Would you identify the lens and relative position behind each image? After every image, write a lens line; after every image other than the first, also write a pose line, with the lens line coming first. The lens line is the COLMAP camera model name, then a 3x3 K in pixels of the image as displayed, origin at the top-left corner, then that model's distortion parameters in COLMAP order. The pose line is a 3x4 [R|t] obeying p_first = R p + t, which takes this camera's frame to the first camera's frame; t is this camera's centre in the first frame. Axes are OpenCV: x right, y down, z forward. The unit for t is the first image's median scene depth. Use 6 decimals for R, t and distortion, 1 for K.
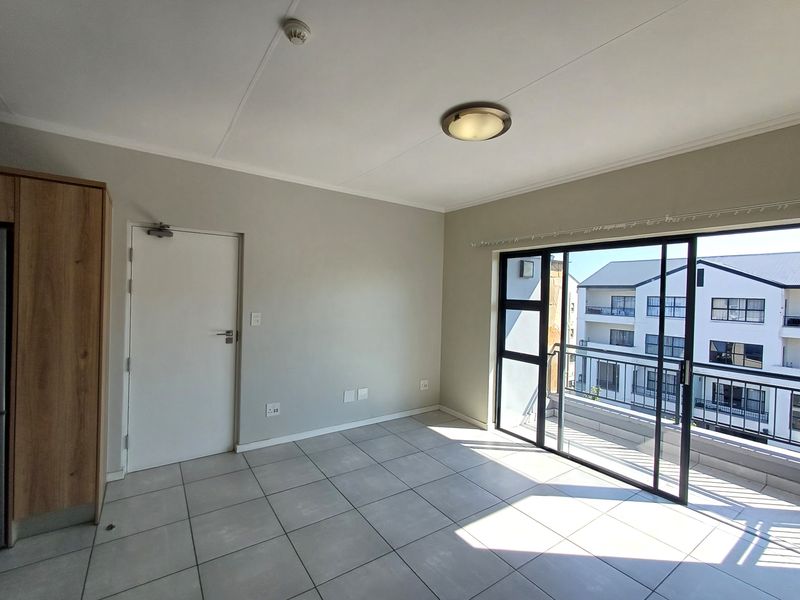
lens RADIAL K [[366.8, 0, 400.0], [0, 366.8, 300.0], [0, 0, 1]] dist [0.001363, -0.000412]
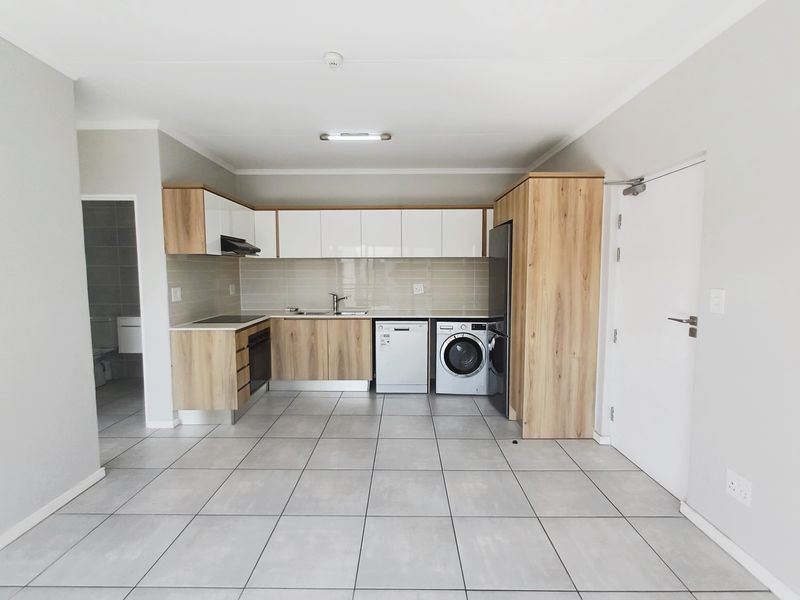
lens RADIAL K [[366.8, 0, 400.0], [0, 366.8, 300.0], [0, 0, 1]] dist [0.001363, -0.000412]
pose [[-0.578338, 0.040623, -0.814785, 0.388064], [-0.032648, 0.996807, 0.072872, 0.030439], [0.815144, 0.068746, -0.575165, 1.111124]]
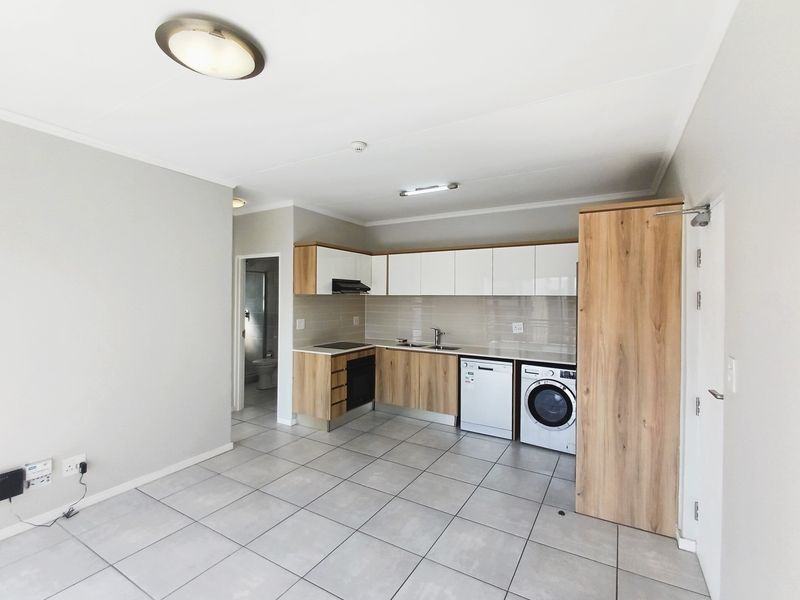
lens RADIAL K [[372.9, 0, 400.0], [0, 372.9, 300.0], [0, 0, 1]] dist [0.000277, -0.000439]
pose [[-0.908584, -0.029677, -0.416647, 0.127816], [-0.041260, 0.998971, 0.018823, -0.027952], [0.415660, 0.034293, -0.908873, 1.459507]]
